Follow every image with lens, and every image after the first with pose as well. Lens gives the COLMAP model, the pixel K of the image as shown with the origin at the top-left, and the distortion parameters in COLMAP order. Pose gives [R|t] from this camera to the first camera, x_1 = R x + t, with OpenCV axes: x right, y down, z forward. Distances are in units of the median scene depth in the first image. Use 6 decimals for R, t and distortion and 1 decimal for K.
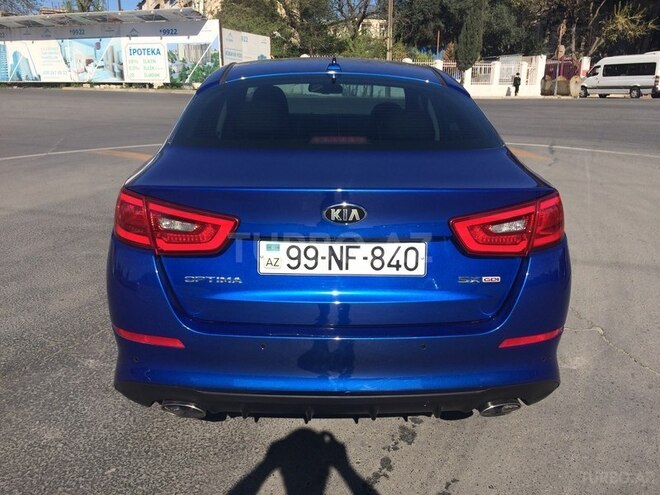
lens RADIAL K [[582.0, 0, 326.3], [0, 582.0, 245.8], [0, 0, 1]] dist [0.043172, -0.063722]
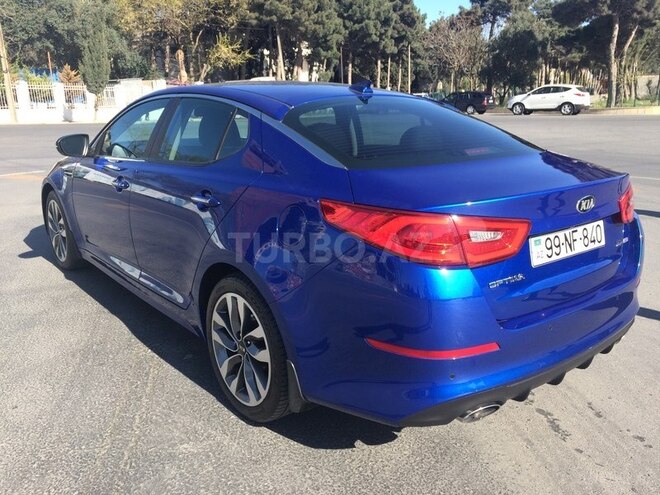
lens RADIAL K [[582.0, 0, 328.5], [0, 582.0, 250.8], [0, 0, 1]] dist [0.043172, -0.063722]
pose [[0.777221, -0.168453, 0.606260, -0.088376], [0.186354, 0.981897, 0.033921, -0.007638], [-0.600999, 0.086615, 0.794543, 0.026530]]
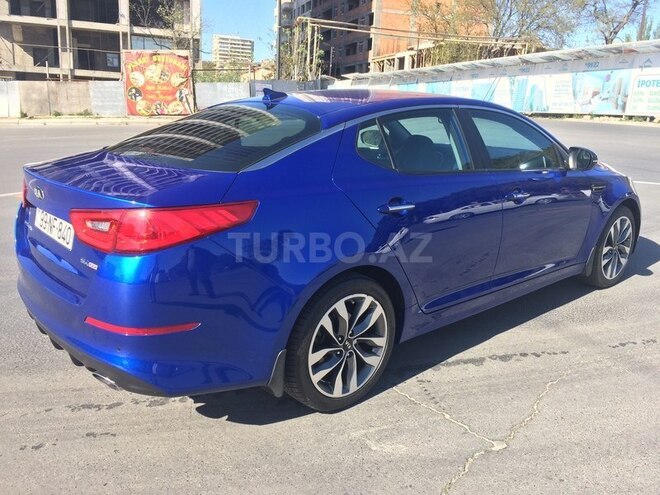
lens RADIAL K [[582.0, 0, 330.3], [0, 582.0, 248.0], [0, 0, 1]] dist [0.043172, -0.063722]
pose [[0.623276, 0.200509, -0.755859, 0.123474], [-0.235898, 0.969751, 0.062730, -0.014281], [0.745573, 0.139207, 0.651722, 0.045482]]
